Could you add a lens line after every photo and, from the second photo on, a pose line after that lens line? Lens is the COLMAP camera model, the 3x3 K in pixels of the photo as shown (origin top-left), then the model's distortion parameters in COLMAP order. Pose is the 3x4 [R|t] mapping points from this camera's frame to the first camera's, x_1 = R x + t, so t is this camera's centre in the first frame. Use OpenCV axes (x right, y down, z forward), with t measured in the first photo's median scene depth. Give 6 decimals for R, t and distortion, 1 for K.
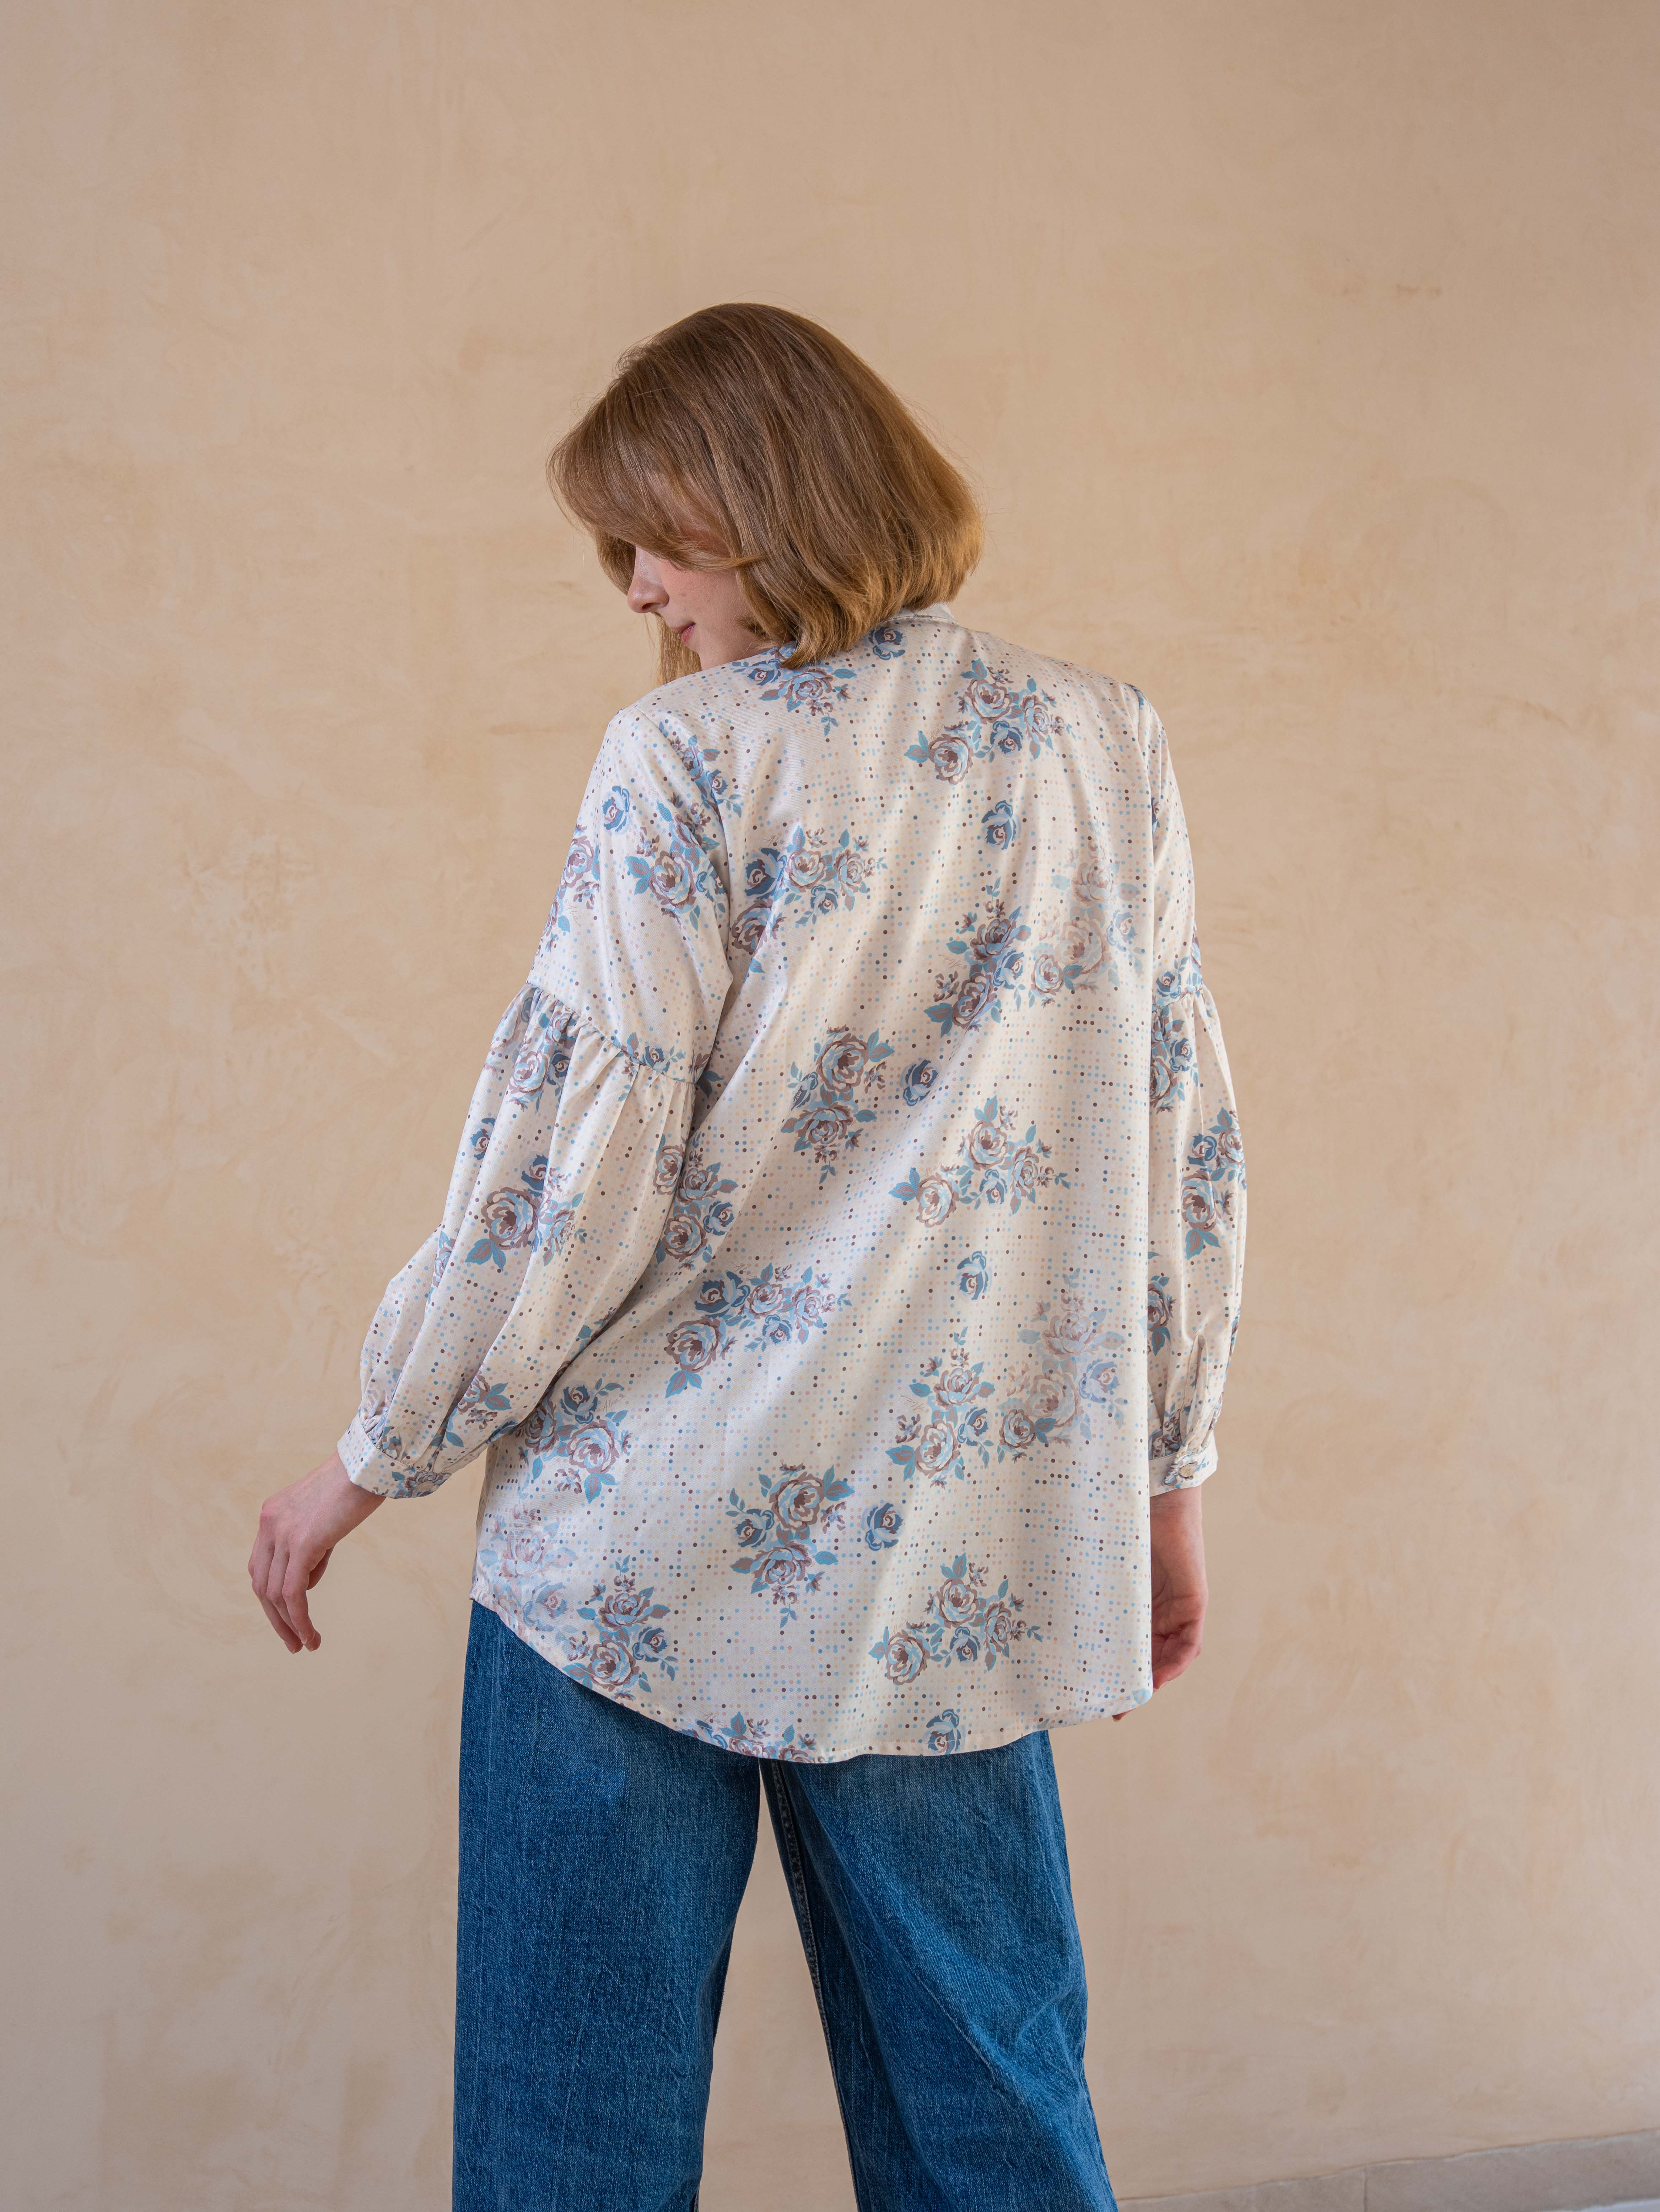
lens RADIAL K [[5195.1, 0, 830.3], [0, 5195.1, 1086.8], [0, 0, 1]] dist [0.265593, 0.000000]
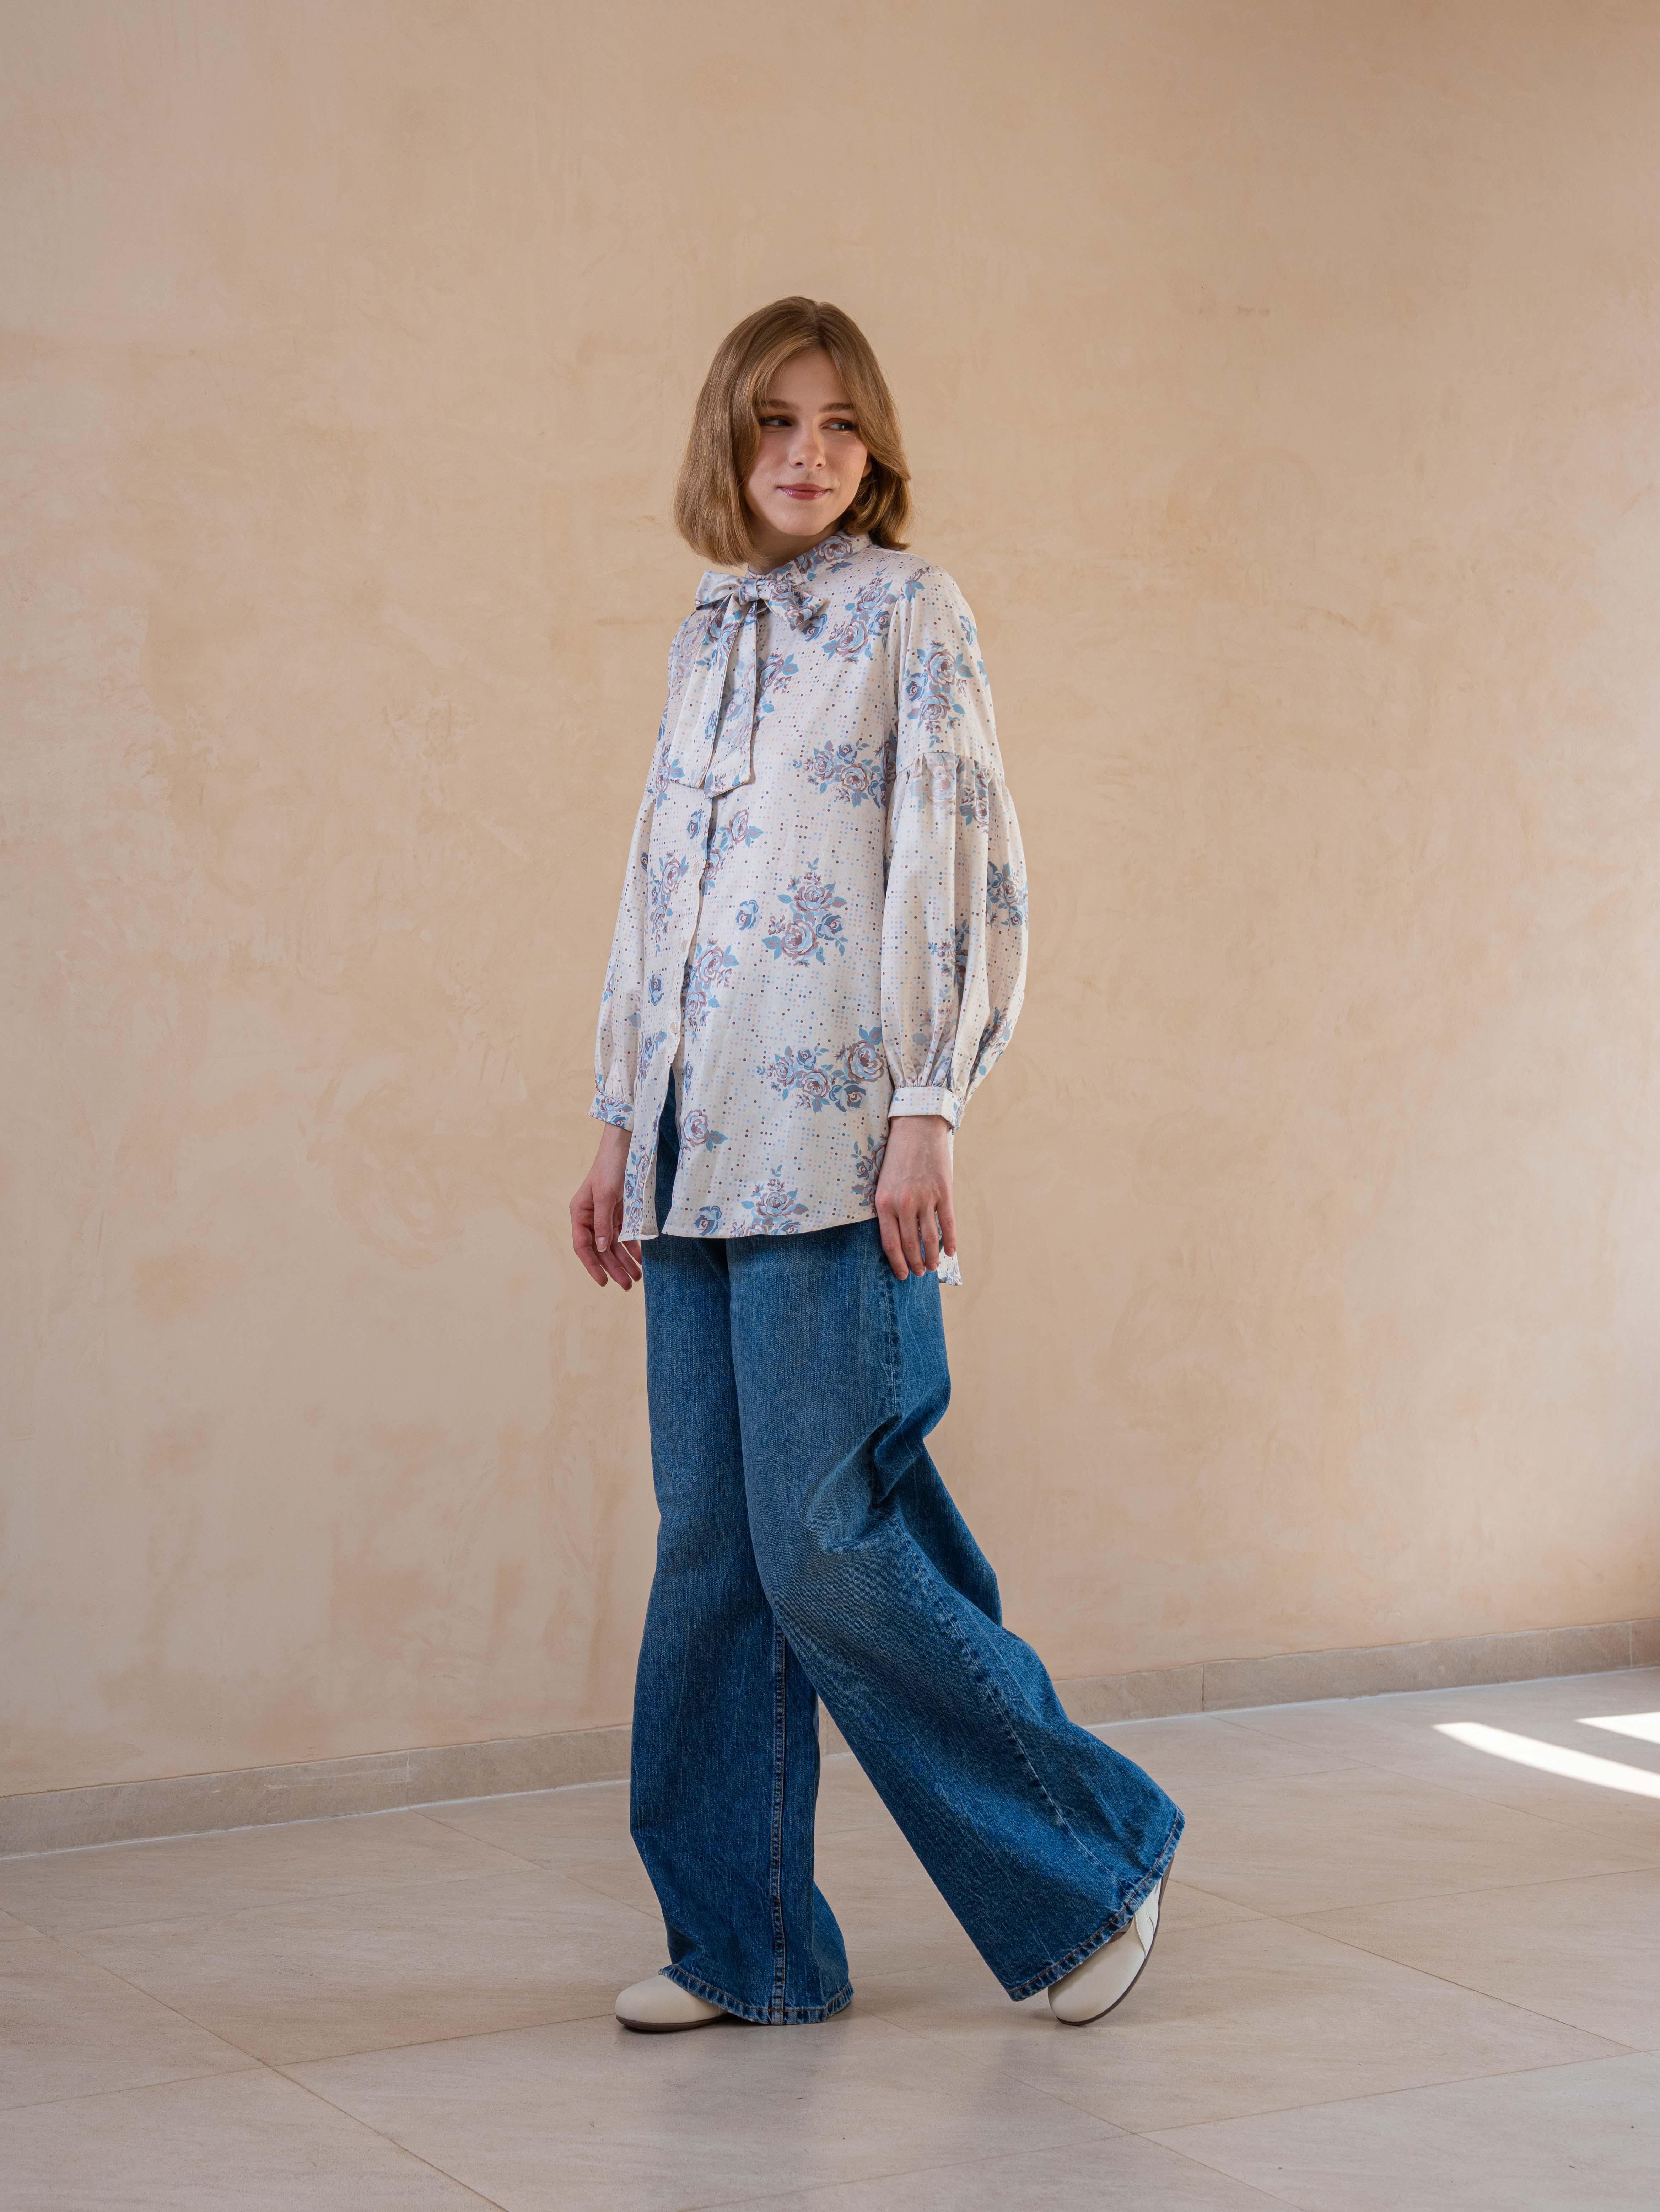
lens RADIAL K [[4774.8, 0, 979.9], [0, 4774.8, 1161.8], [0, 0, 1]] dist [0.225581, 0.000000]
pose [[0.998110, 0.001801, 0.061428, -0.037456], [-0.004160, 0.999258, 0.038287, 0.024188], [-0.061313, -0.038470, 0.997377, -0.270775]]
